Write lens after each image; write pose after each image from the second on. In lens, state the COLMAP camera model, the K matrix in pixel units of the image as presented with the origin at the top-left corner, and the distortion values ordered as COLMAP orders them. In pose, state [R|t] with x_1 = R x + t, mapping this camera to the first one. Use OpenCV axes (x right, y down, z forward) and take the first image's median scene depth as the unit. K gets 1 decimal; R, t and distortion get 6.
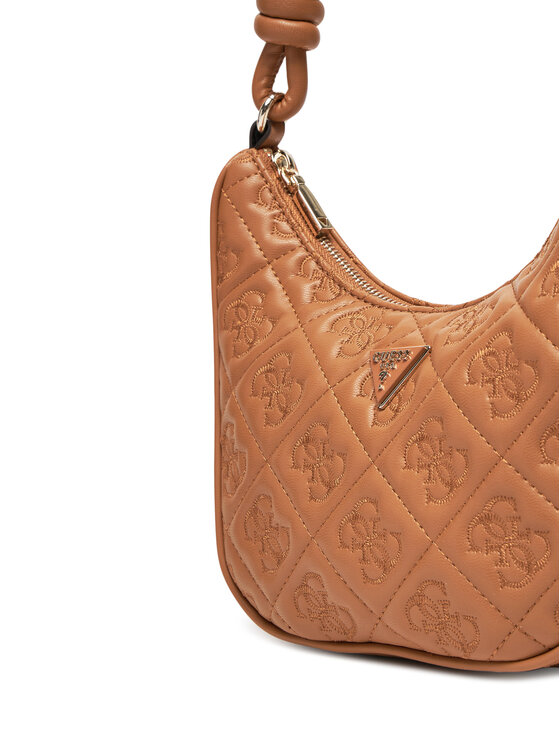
lens RADIAL K [[1624.5, 0, 282.9], [0, 1624.5, 372.5], [0, 0, 1]] dist [-0.309794, 0.000000]
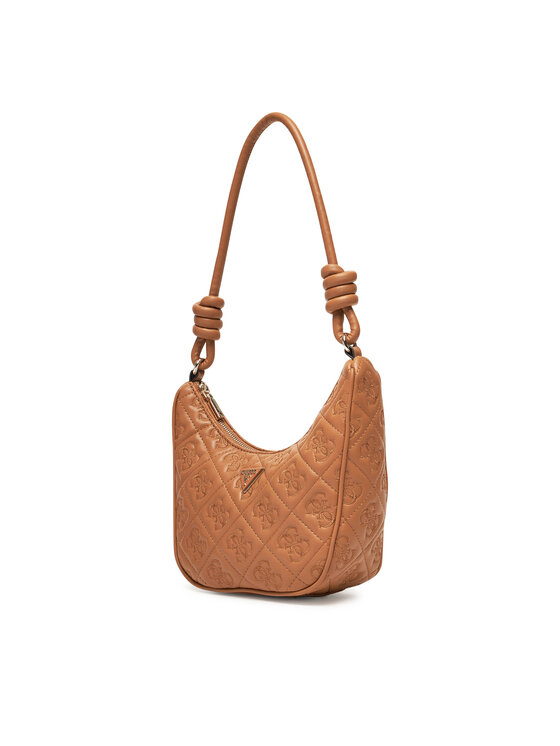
lens RADIAL K [[1317.5, 0, 279.6], [0, 1317.5, 374.3], [0, 0, 1]] dist [-0.033542, 0.000000]
pose [[0.995403, 0.017839, 0.094103, -0.076933], [-0.010804, 0.997144, -0.074753, -0.008307], [-0.095168, 0.073393, 0.992752, -0.995525]]
